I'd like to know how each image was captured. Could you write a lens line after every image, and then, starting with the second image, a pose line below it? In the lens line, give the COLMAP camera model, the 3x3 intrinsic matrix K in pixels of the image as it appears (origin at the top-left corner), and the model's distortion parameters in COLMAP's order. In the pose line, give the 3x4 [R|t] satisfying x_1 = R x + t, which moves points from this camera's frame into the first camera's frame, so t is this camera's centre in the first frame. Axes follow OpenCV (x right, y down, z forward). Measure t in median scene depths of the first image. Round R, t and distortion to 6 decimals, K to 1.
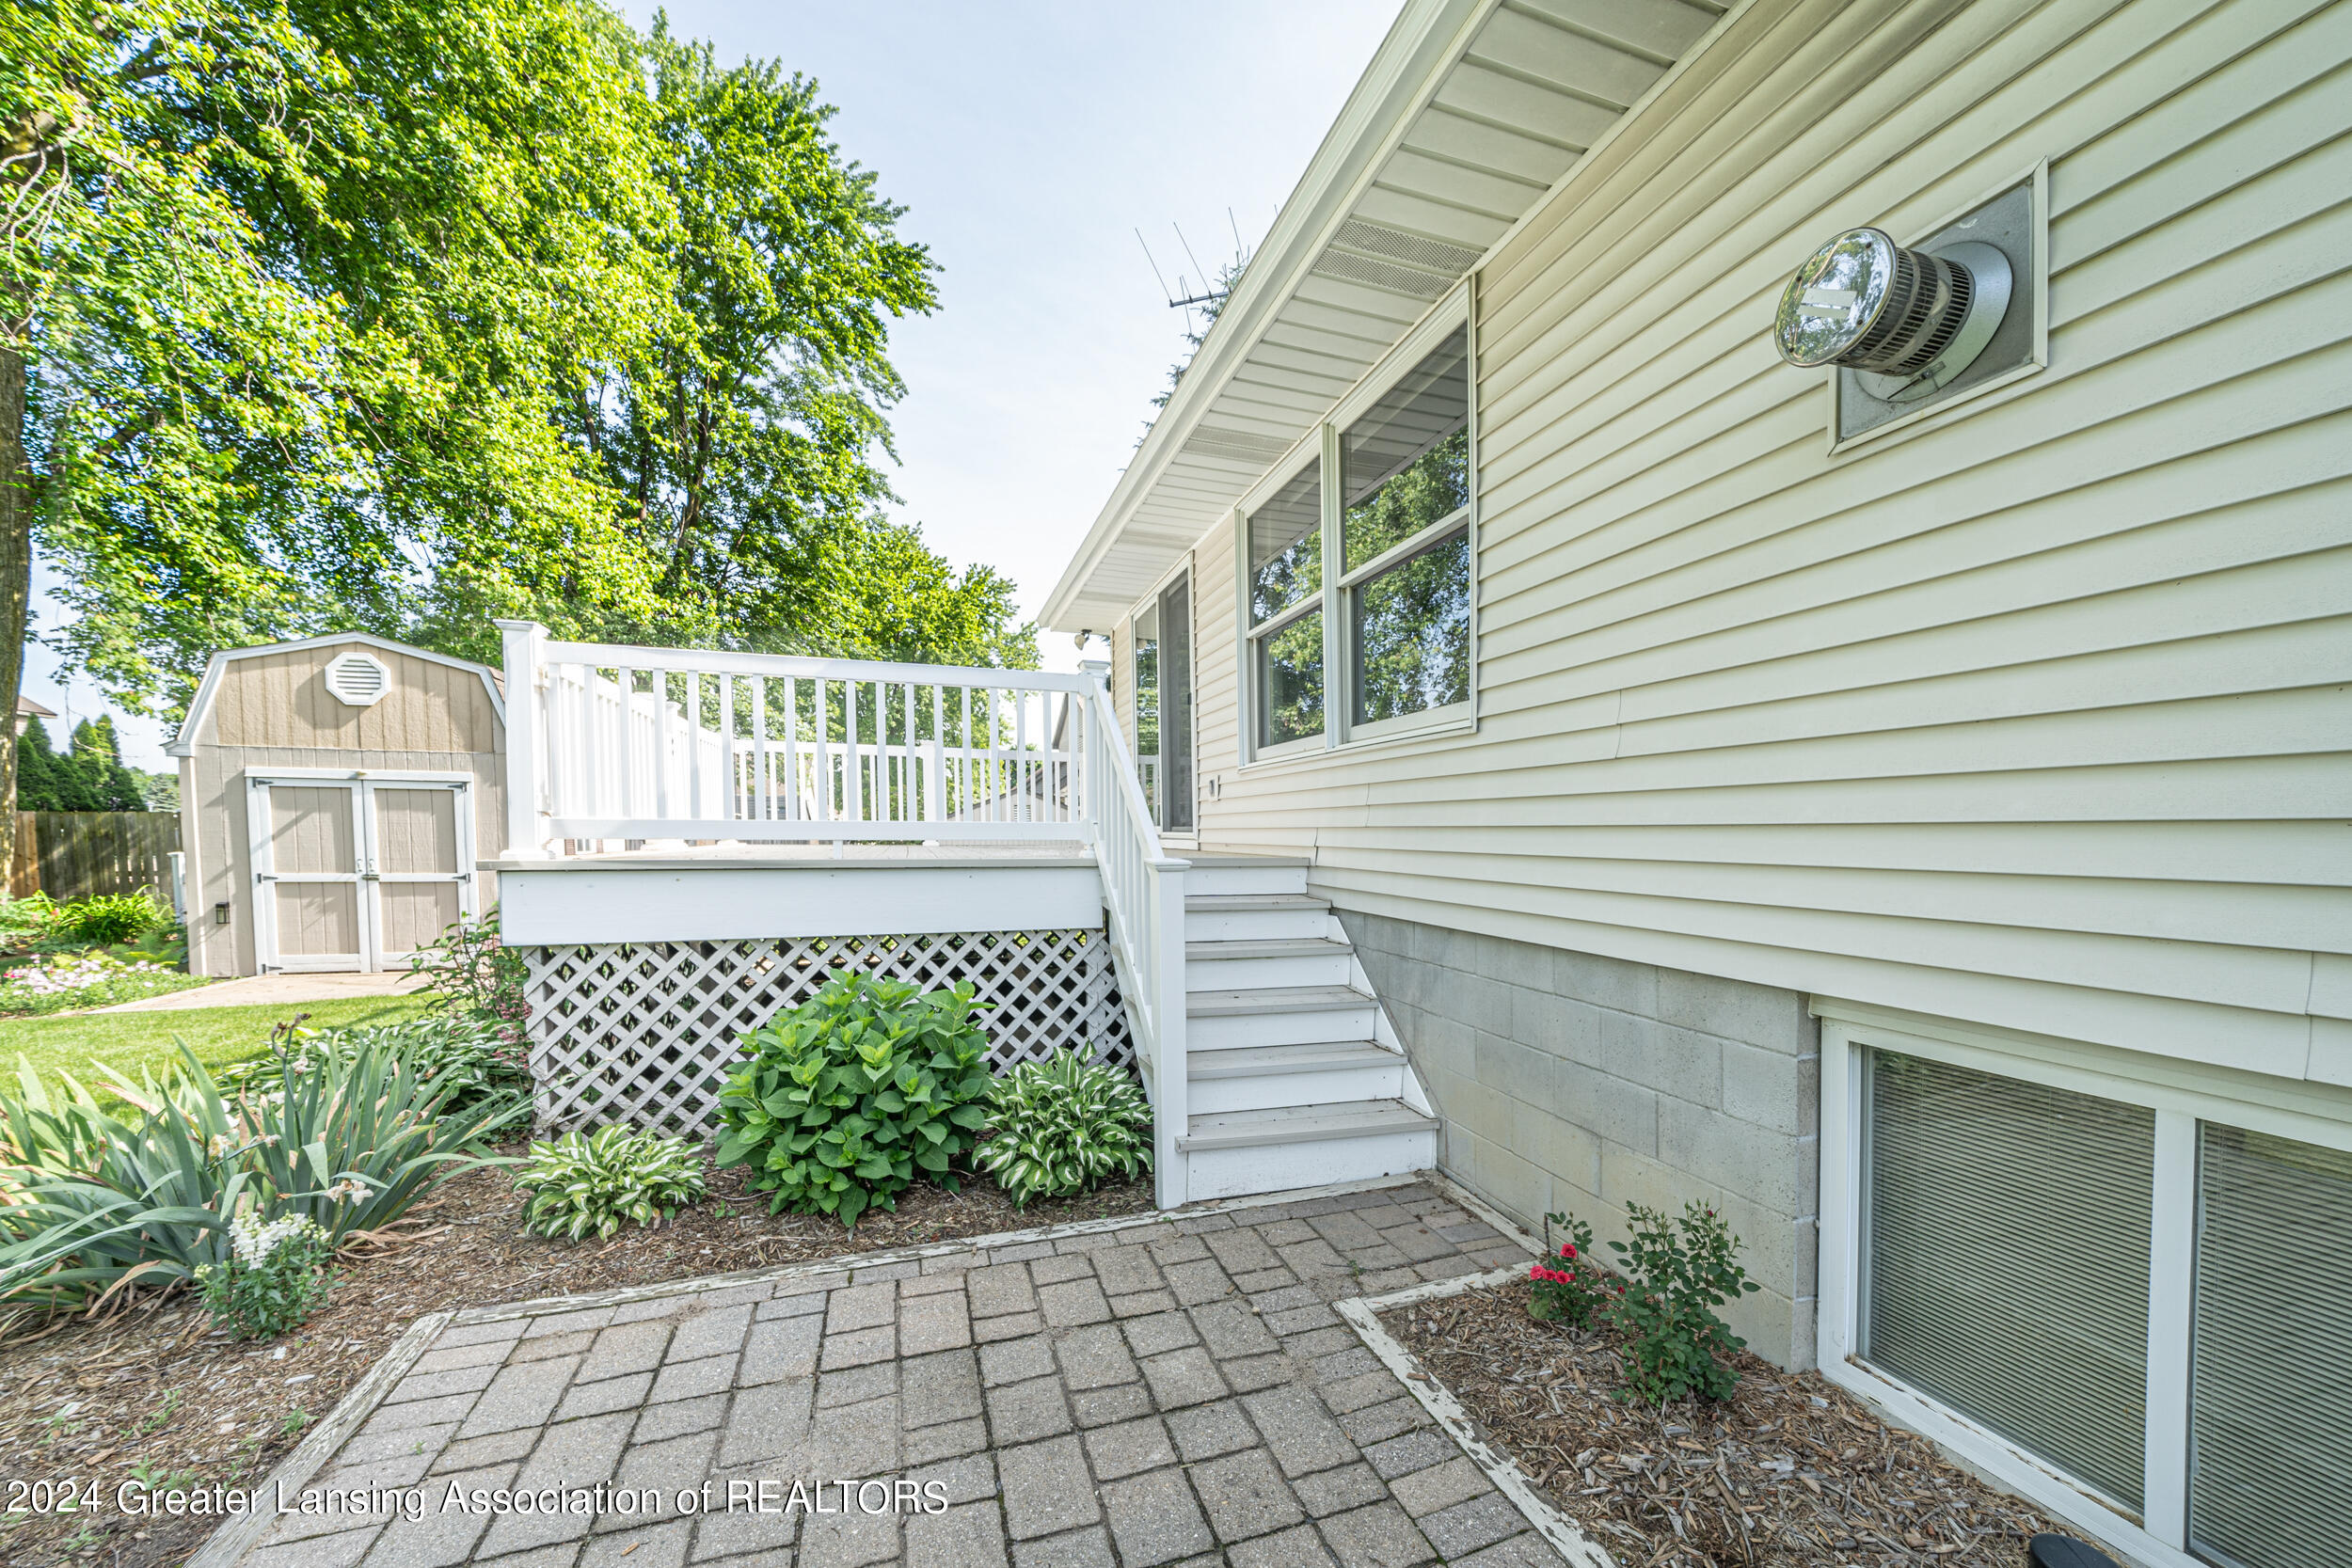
lens RADIAL K [[829.0, 0, 1170.5], [0, 829.0, 867.1], [0, 0, 1]] dist [0.000971, 0.000060]
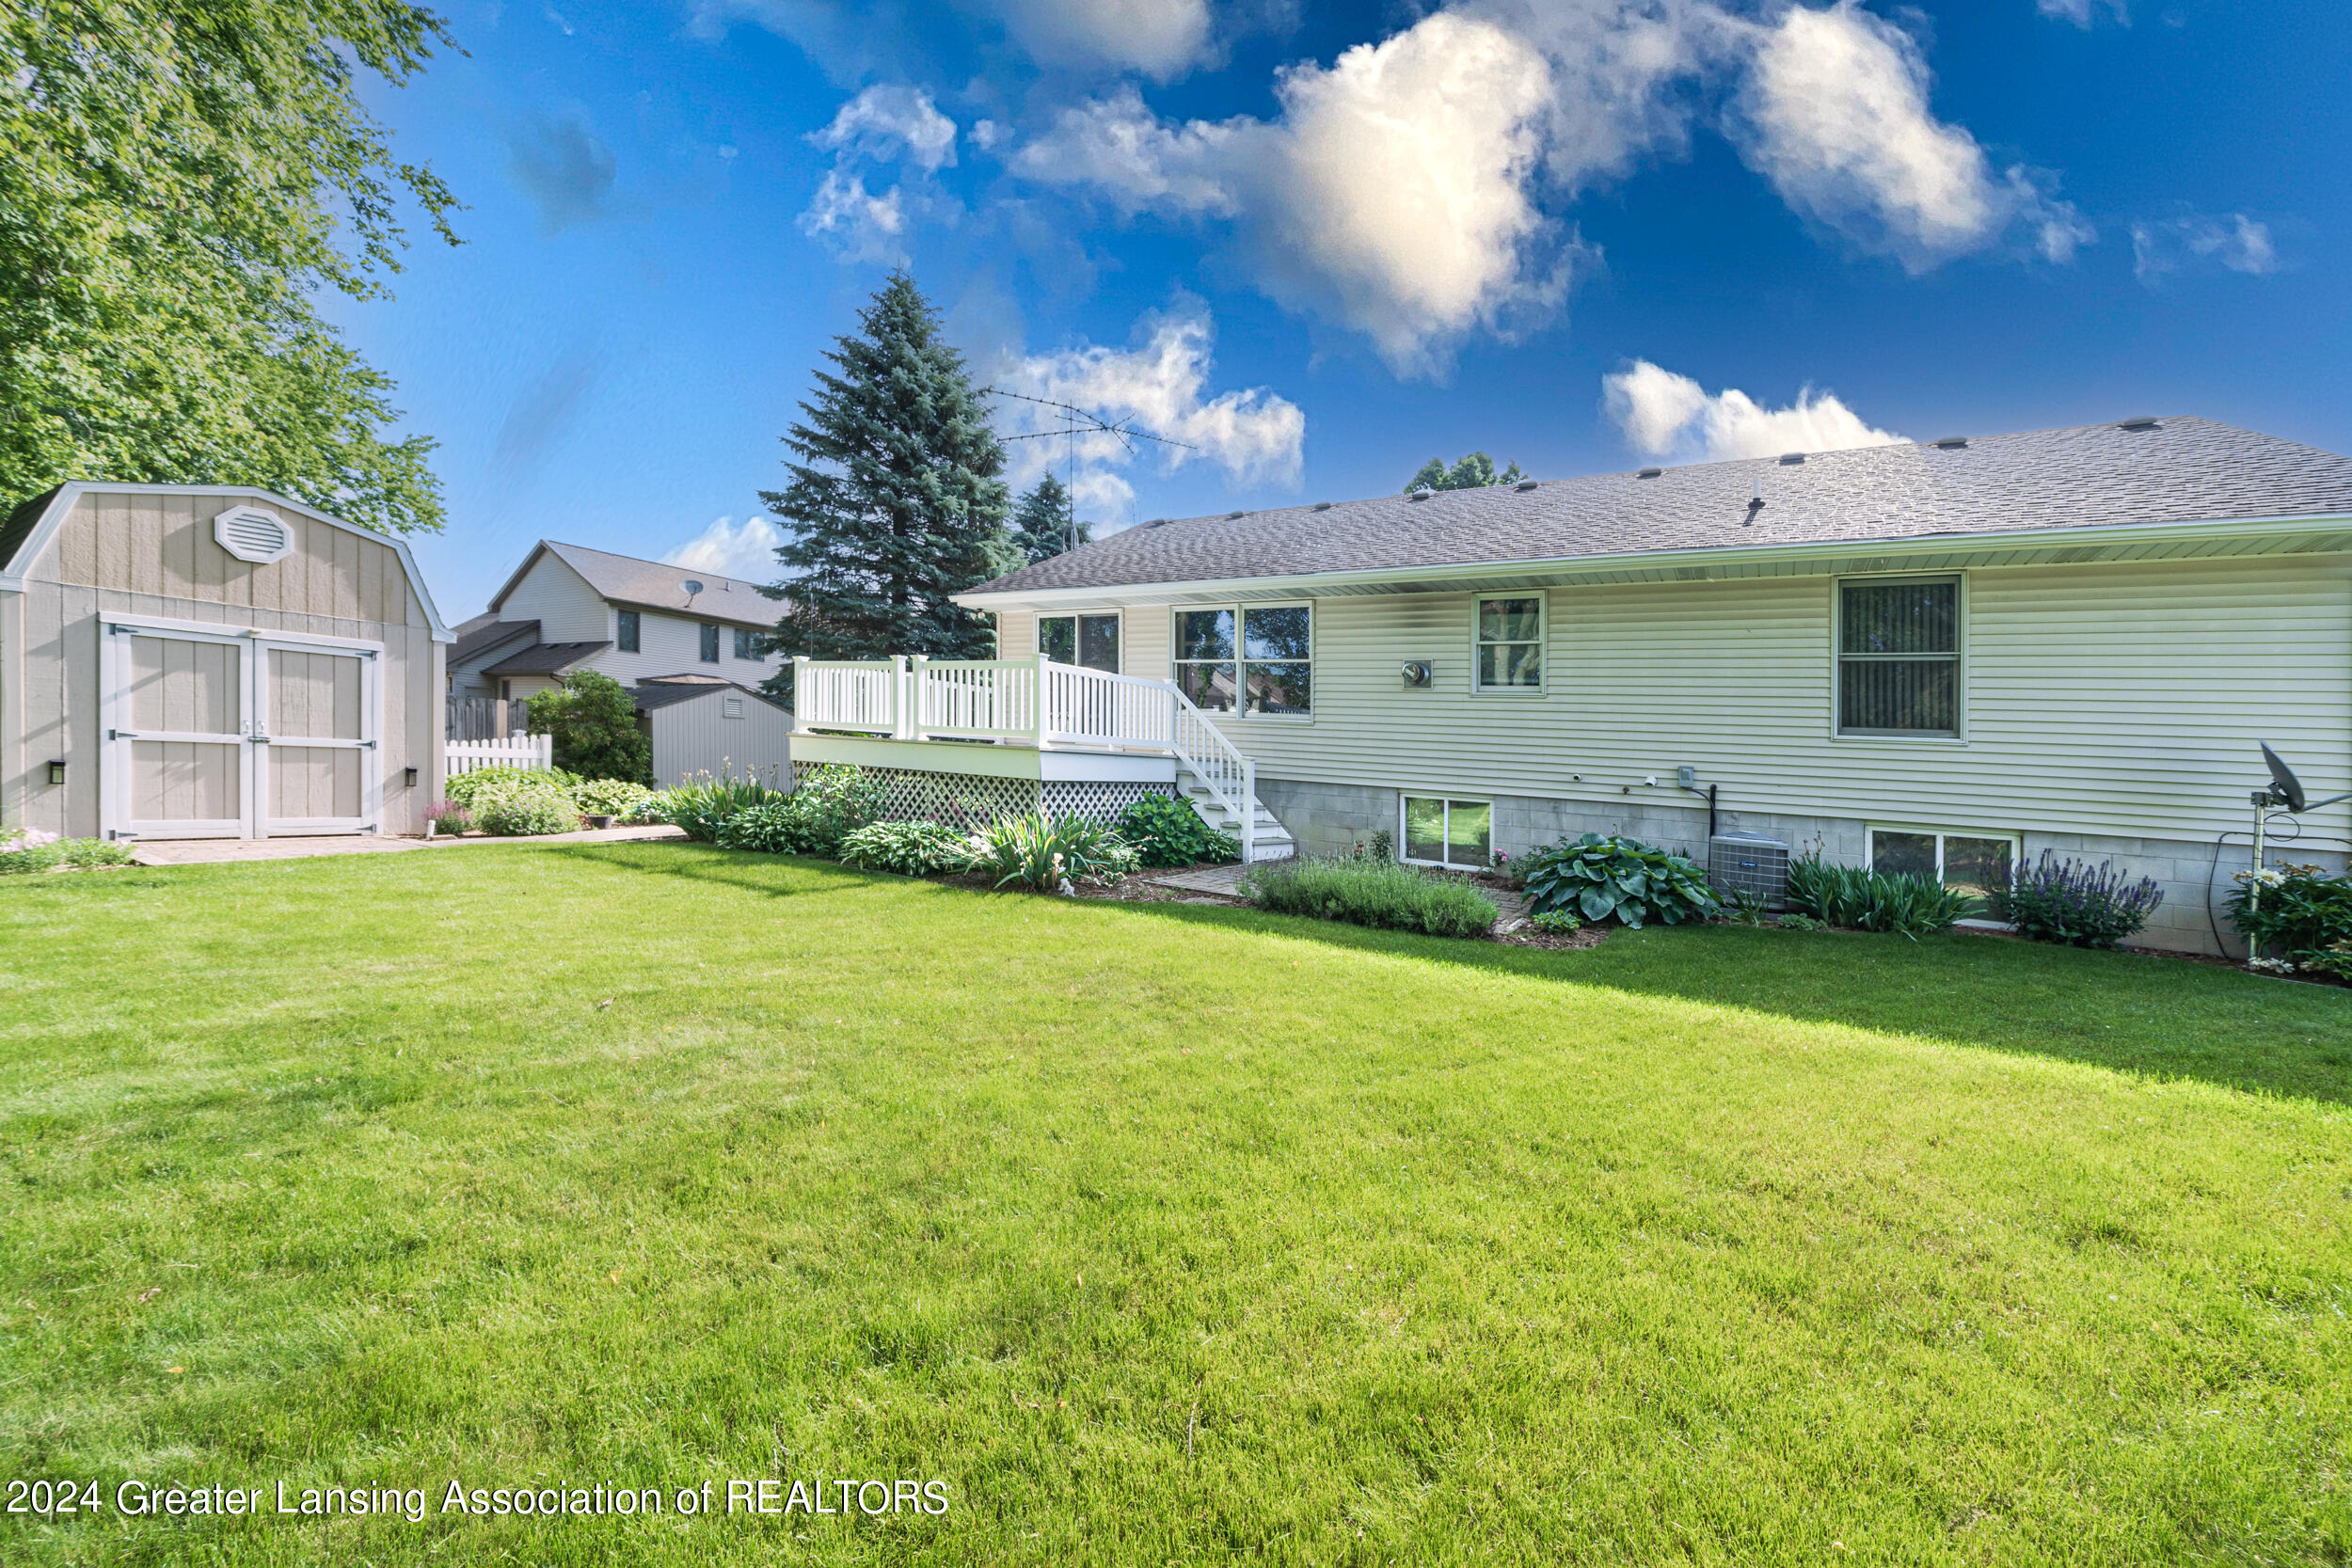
lens RADIAL K [[939.4, 0, 1184.4], [0, 939.4, 762.6], [0, 0, 1]] dist [0.003186, -0.000505]
pose [[0.754071, 0.036047, 0.655802, -0.875553], [-0.027717, 0.999350, -0.023060, 0.034234], [-0.656207, -0.000788, 0.754580, -0.545687]]
